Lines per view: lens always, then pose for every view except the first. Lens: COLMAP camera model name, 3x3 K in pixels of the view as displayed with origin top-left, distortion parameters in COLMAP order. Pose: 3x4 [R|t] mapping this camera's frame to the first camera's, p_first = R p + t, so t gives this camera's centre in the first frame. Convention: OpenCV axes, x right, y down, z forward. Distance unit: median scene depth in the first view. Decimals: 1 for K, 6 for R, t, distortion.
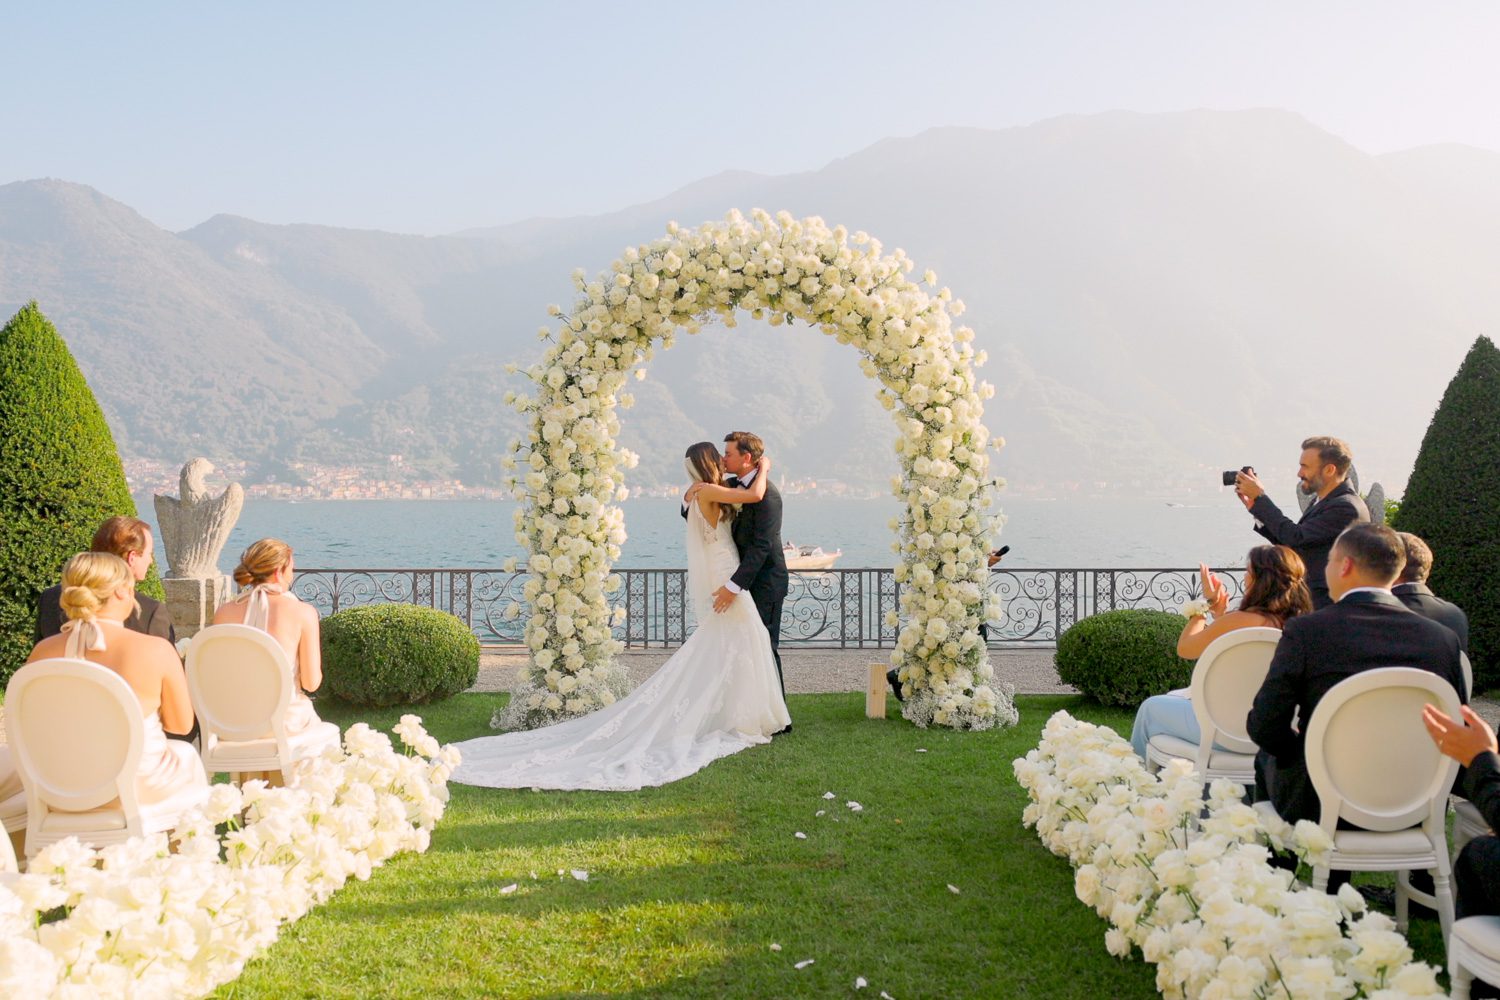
lens RADIAL K [[1195.3, 0, 750.6], [0, 1195.3, 500.6], [0, 0, 1]] dist [-0.017834, 0.018173]
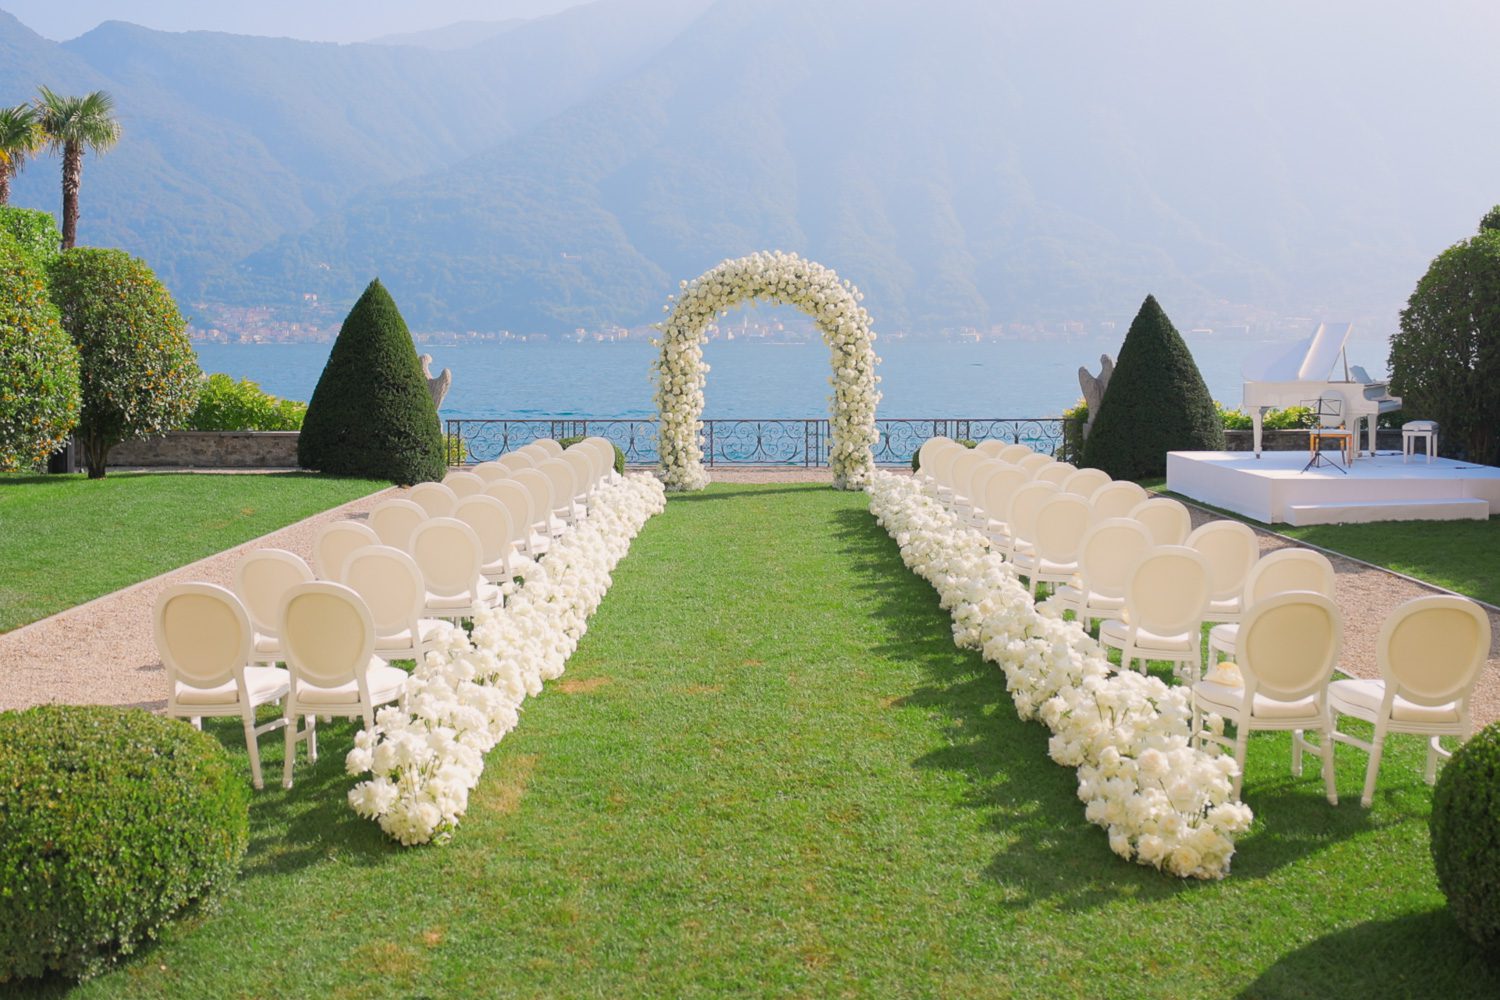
lens RADIAL K [[1342.4, 0, 695.5], [0, 1342.4, 421.4], [0, 0, 1]] dist [0.013690, -0.005265]
pose [[0.999948, -0.000850, -0.010191, -0.097448], [0.001431, 0.998364, 0.057152, -0.078403], [0.010126, -0.057164, 0.998313, -1.440003]]
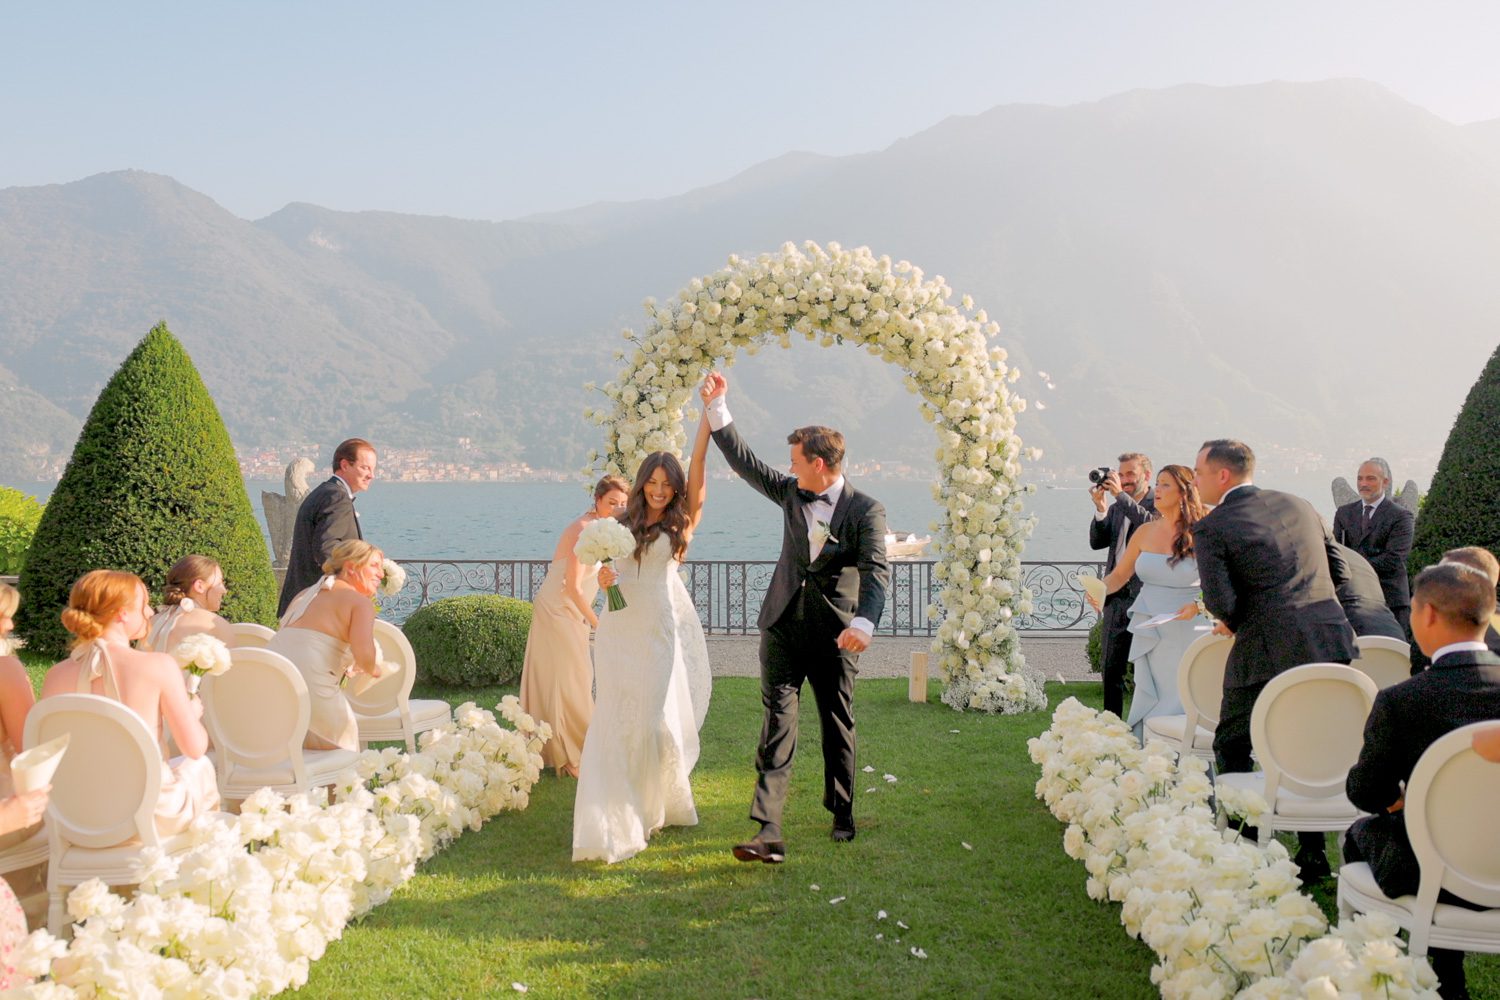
lens RADIAL K [[1195.3, 0, 750.2], [0, 1195.3, 484.2], [0, 0, 1]] dist [-0.017834, 0.018173]
pose [[0.998564, 0.000507, -0.053565, 0.009786], [-0.000445, 0.999999, 0.001152, -0.020344], [0.053566, -0.001127, 0.998564, -0.110939]]
